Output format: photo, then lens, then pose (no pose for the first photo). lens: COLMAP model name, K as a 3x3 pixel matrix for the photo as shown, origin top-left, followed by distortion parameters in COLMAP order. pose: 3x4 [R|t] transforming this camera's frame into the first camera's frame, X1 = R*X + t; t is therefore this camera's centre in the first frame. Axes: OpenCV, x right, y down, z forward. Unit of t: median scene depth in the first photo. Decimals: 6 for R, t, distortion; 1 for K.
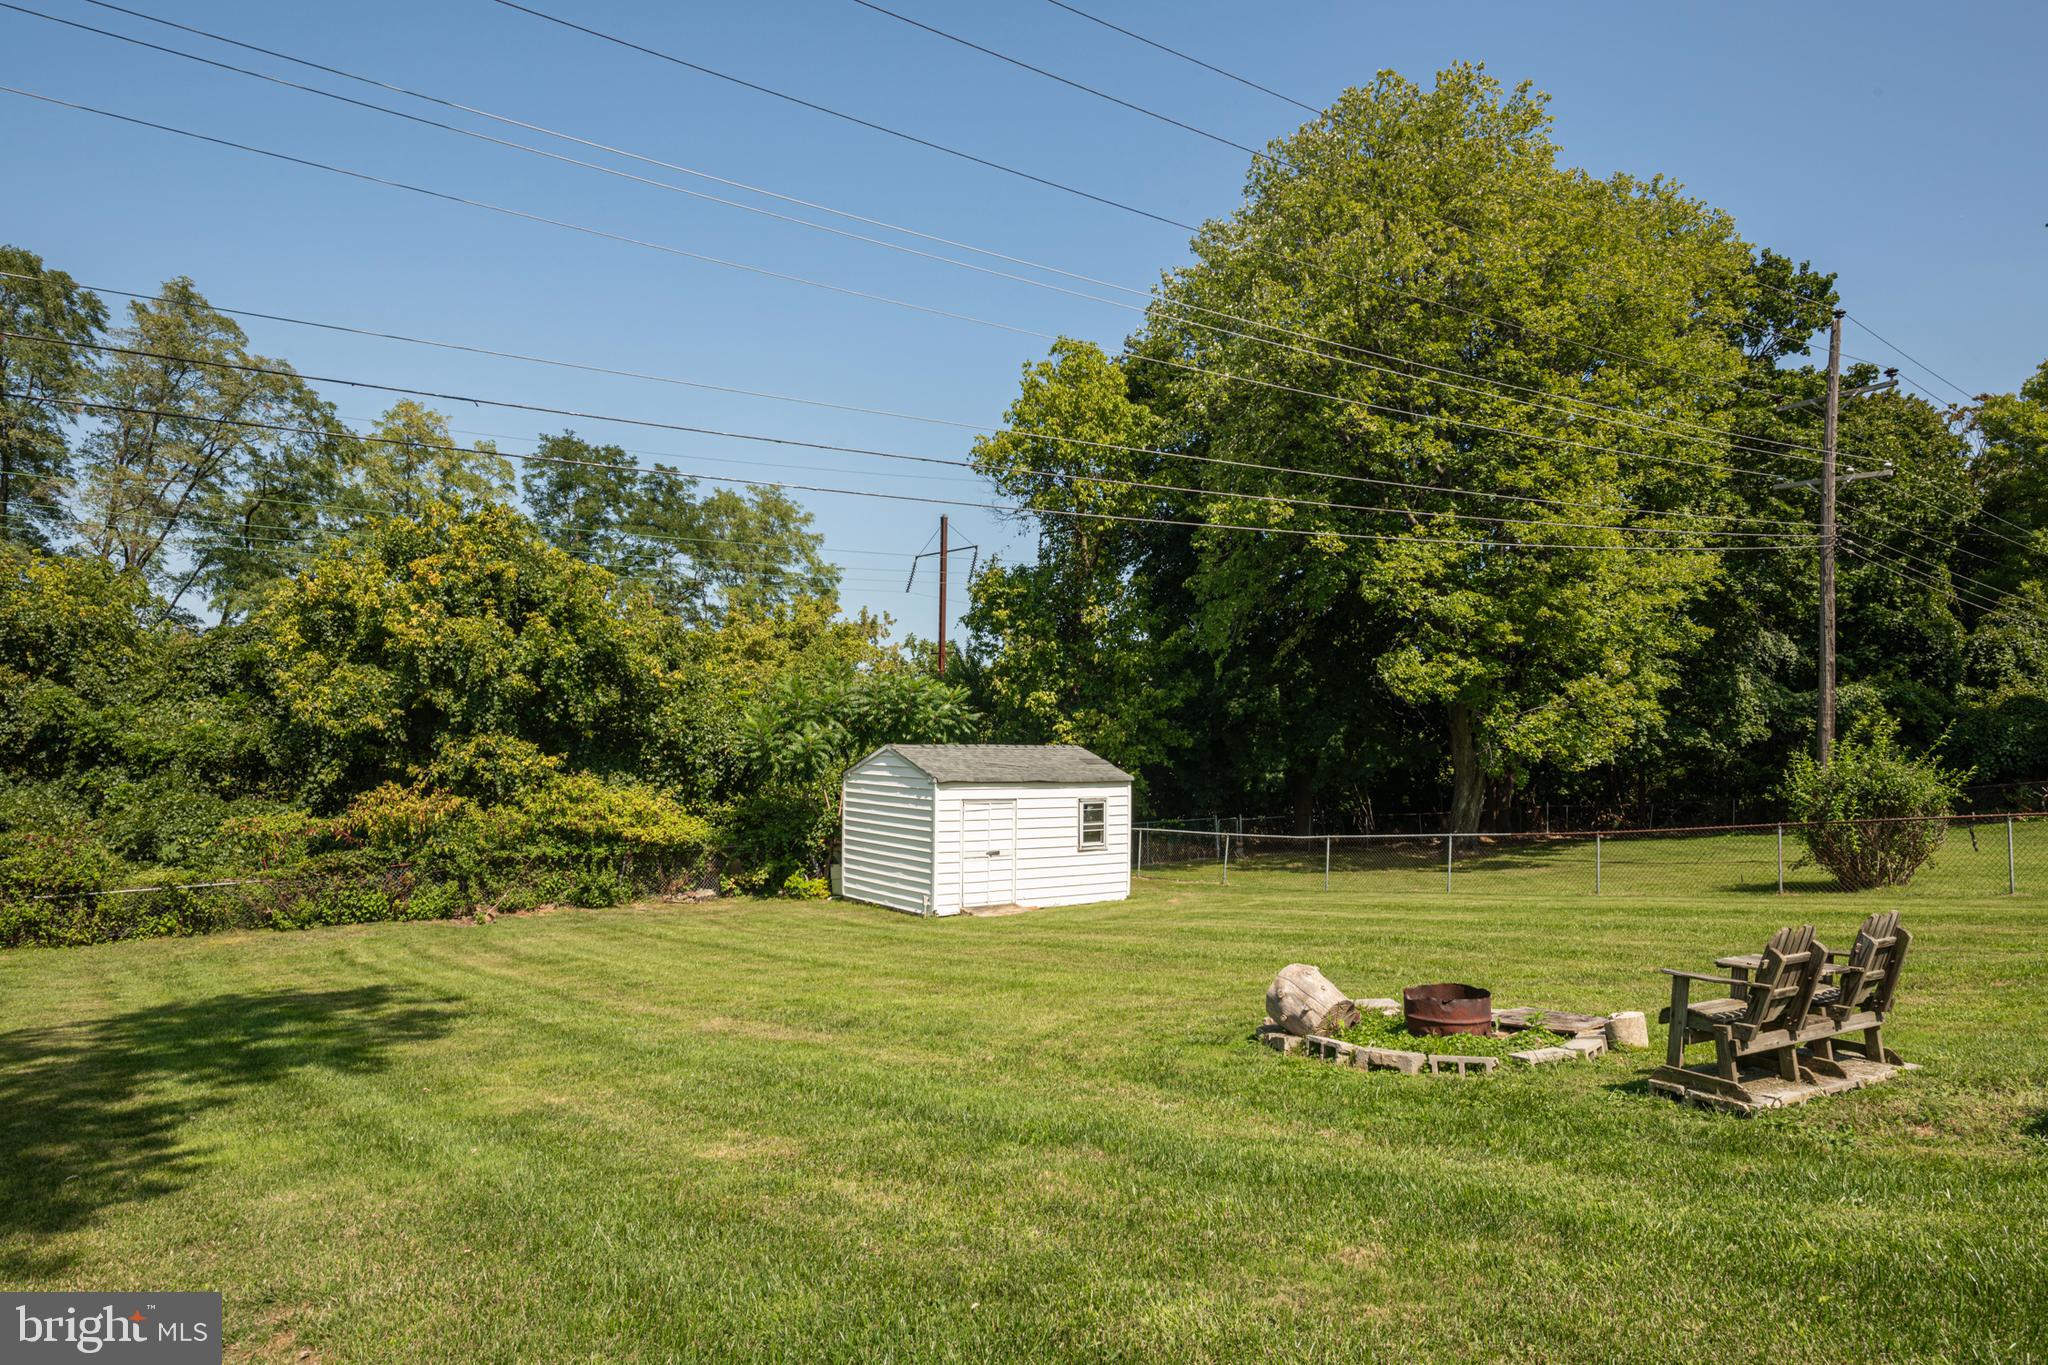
lens RADIAL K [[1297.6, 0, 1024.0], [0, 1297.6, 682.5], [0, 0, 1]] dist [0.001100, 0.002649]
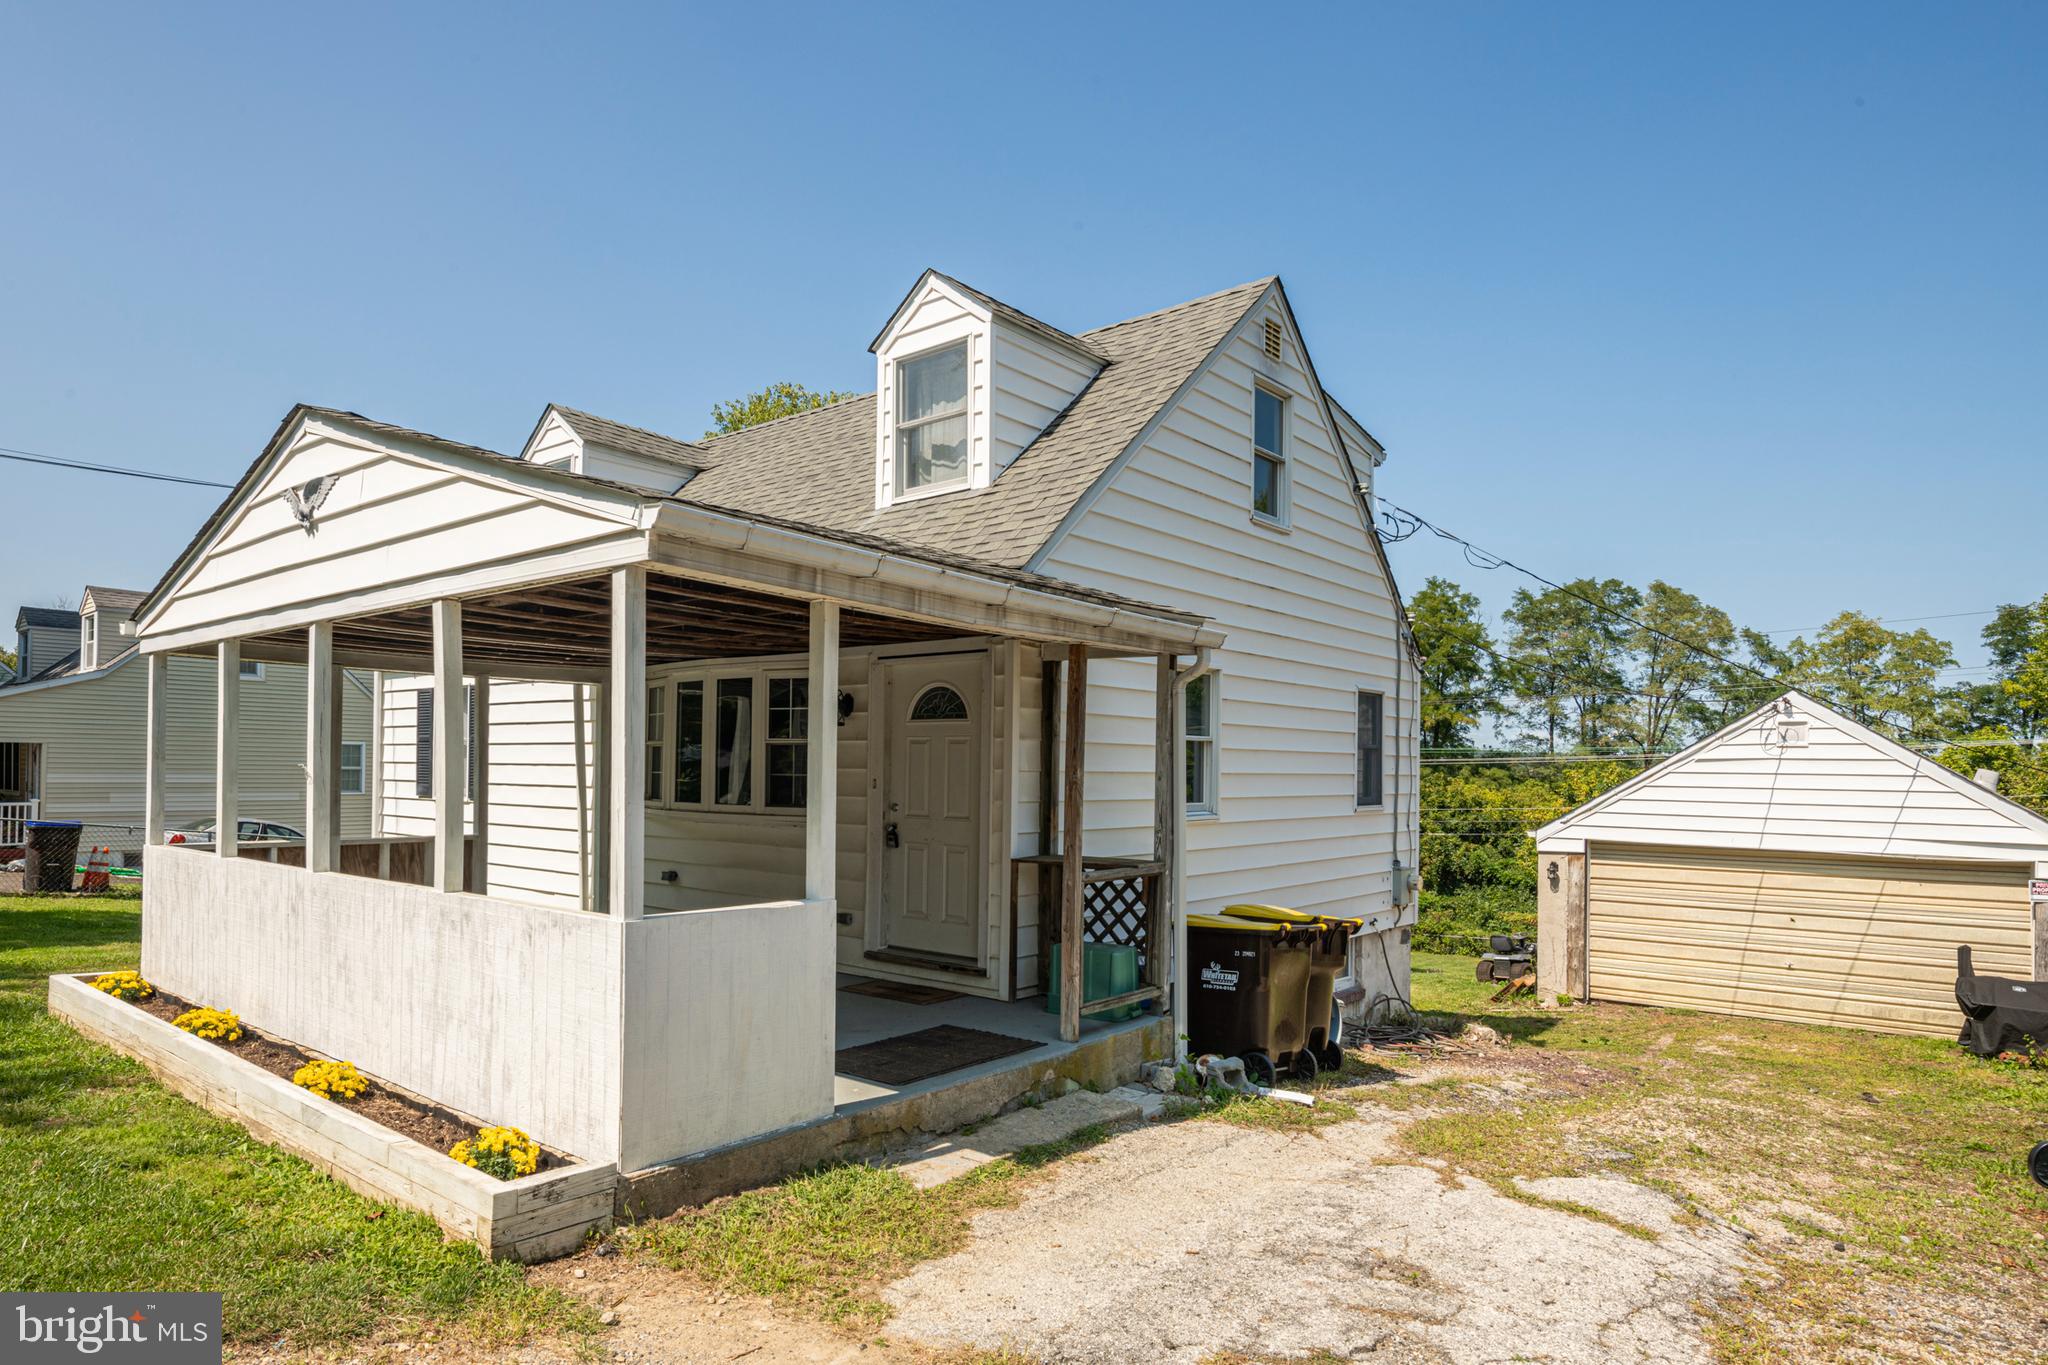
lens RADIAL K [[1201.1, 0, 896.3], [0, 1201.1, 760.2], [0, 0, 1]] dist [-0.007470, -0.000078]
pose [[0.190630, -0.028458, -0.981249, 1.265899], [0.030015, 0.999281, -0.023150, -0.148680], [0.981203, -0.025039, 0.191347, -0.486048]]
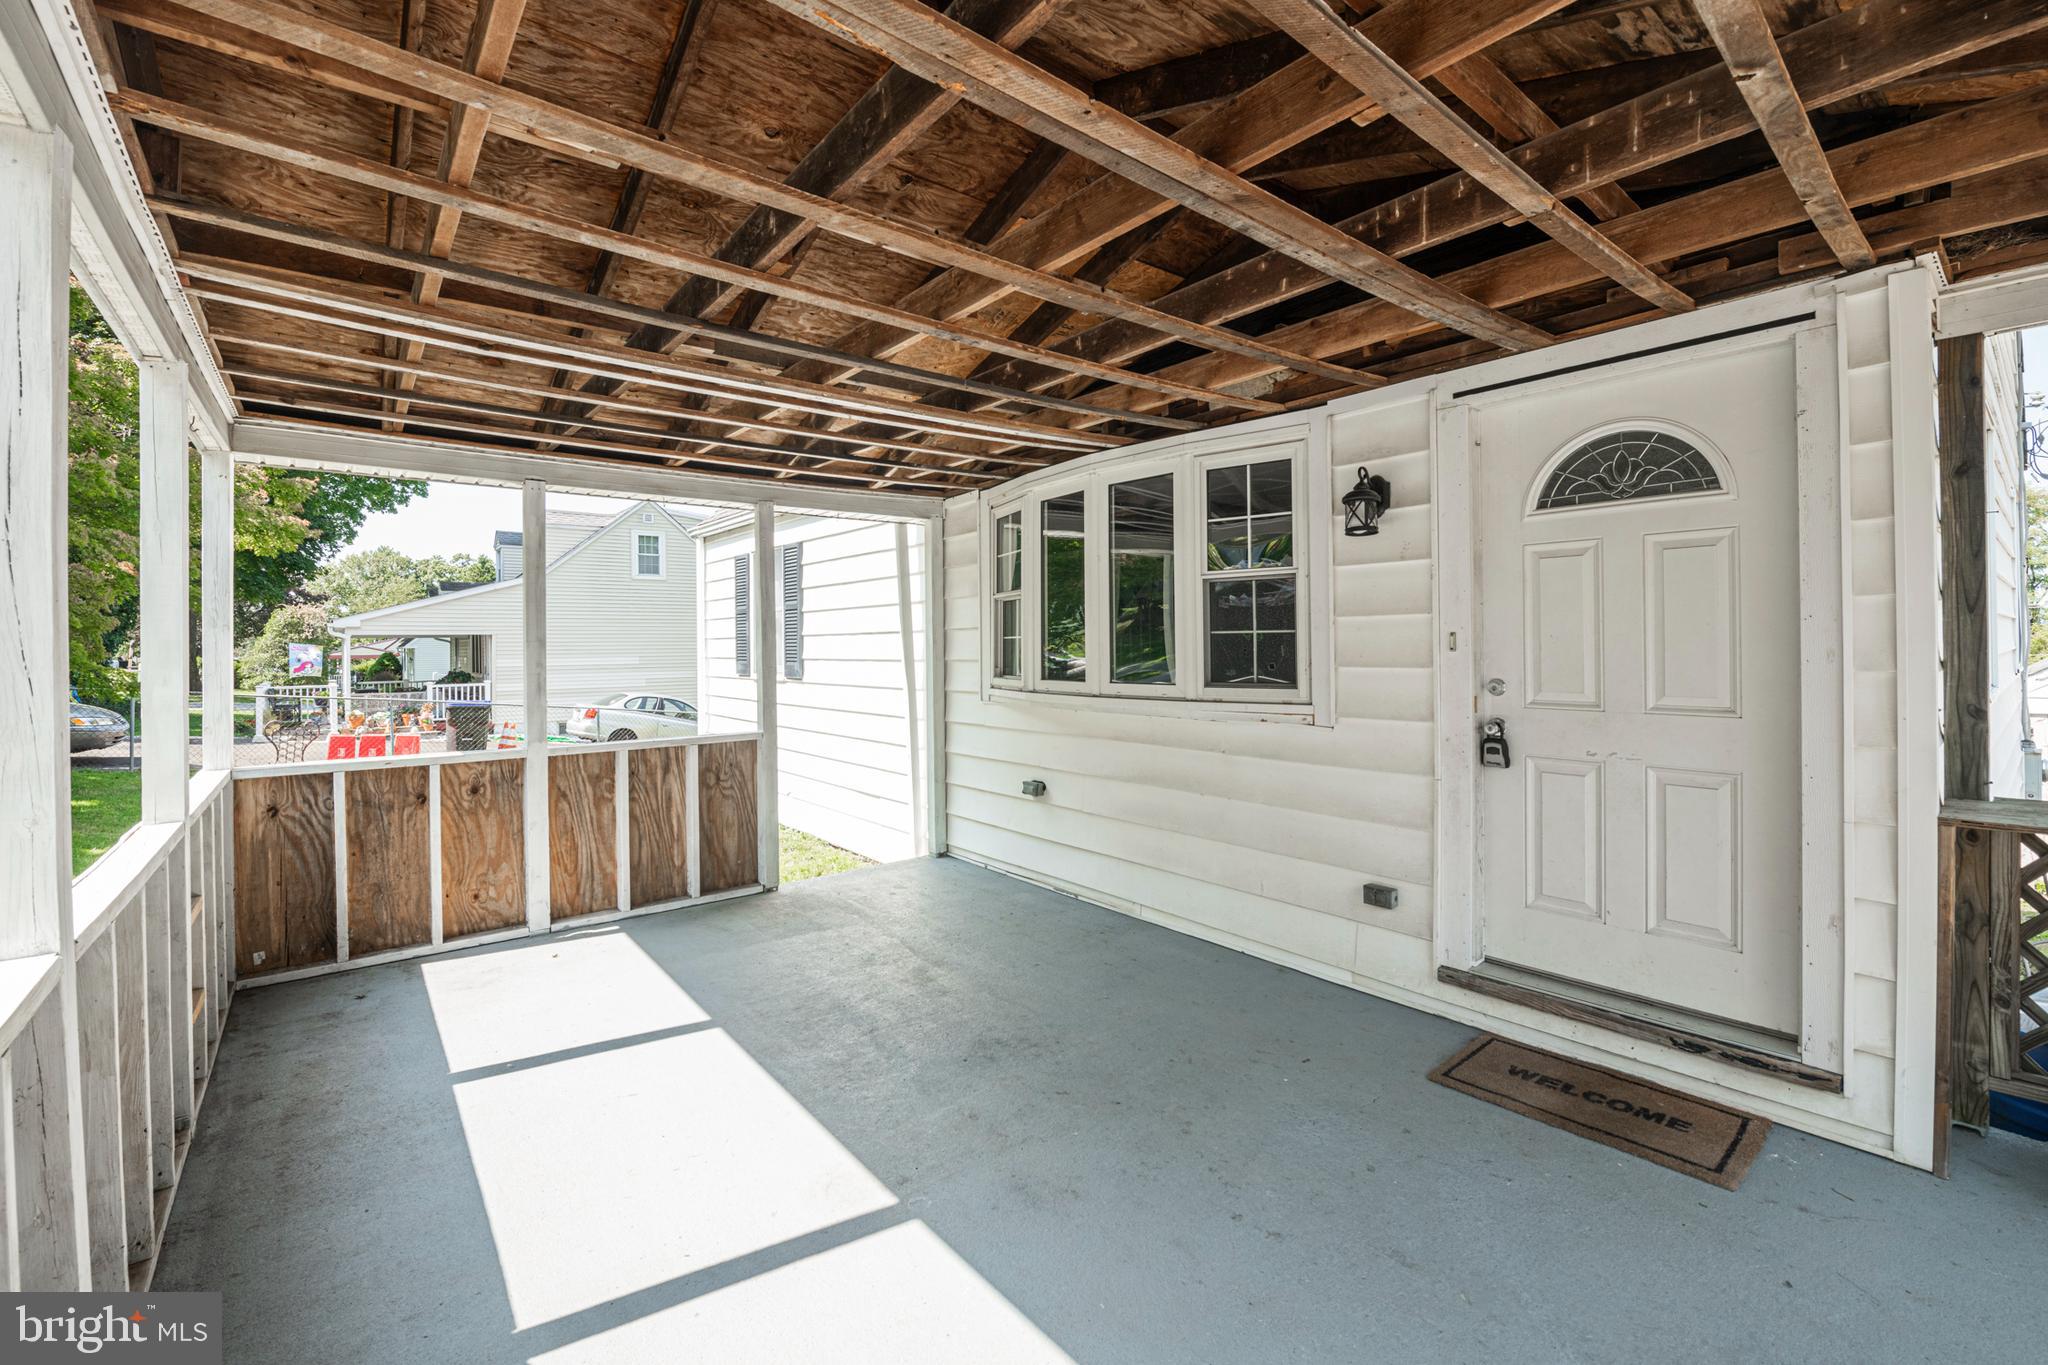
lens RADIAL K [[847.0, 0, 1018.7], [0, 847.0, 642.3], [0, 0, 1]] dist [-0.023055, -0.000397]
pose [[0.045385, -0.026459, -0.998619, 1.059780], [0.052693, 0.998321, -0.024057, -0.150304], [0.997579, -0.051528, 0.046703, -0.495098]]
